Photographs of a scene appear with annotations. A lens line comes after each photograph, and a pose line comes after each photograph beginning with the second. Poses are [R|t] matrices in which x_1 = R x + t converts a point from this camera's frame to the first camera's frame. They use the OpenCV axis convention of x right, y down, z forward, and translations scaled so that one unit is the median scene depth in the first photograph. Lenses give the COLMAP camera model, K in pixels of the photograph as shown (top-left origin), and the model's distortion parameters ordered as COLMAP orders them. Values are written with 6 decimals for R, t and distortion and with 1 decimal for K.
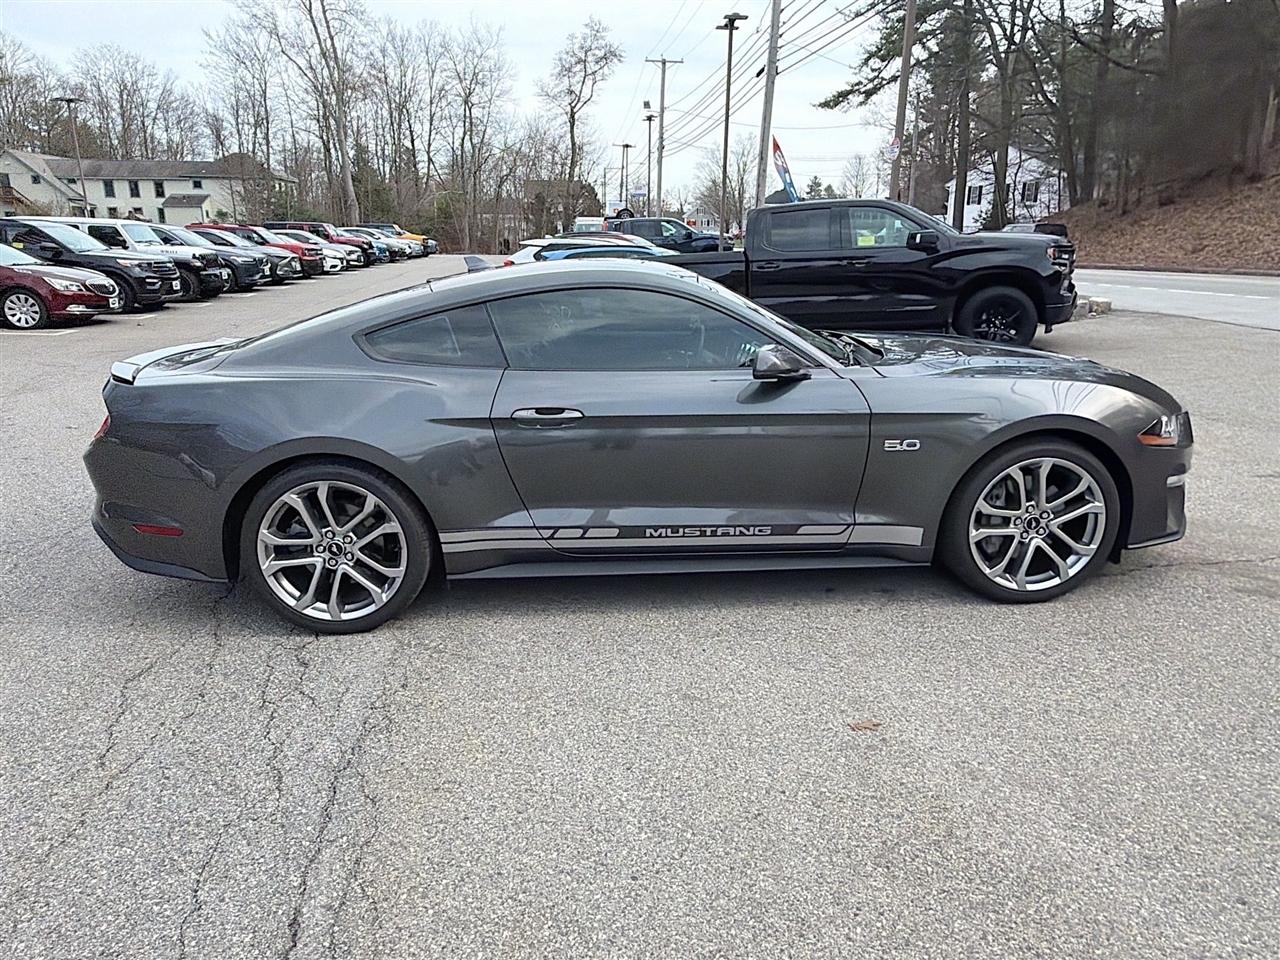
lens RADIAL K [[937.5, 0, 719.3], [0, 937.5, 482.2], [0, 0, 1]] dist [-0.009448, 0.013723]
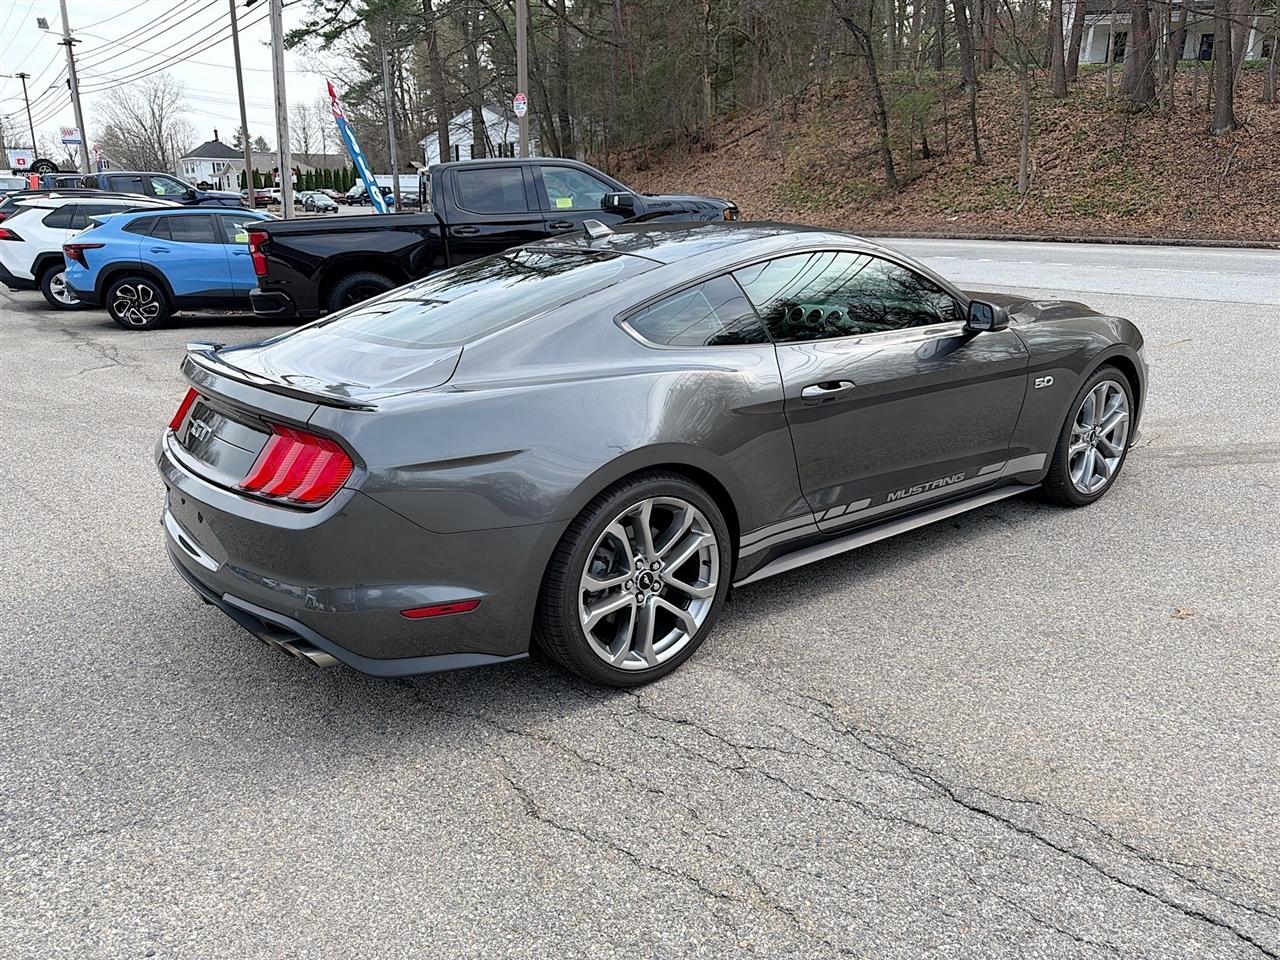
lens RADIAL K [[962.4, 0, 646.6], [0, 962.4, 483.5], [0, 0, 1]] dist [0.039474, -0.039035]
pose [[0.812330, -0.161662, 0.560344, -0.863379], [0.144727, 0.986637, 0.074840, -0.075249], [-0.564955, 0.020302, 0.824872, 0.300024]]
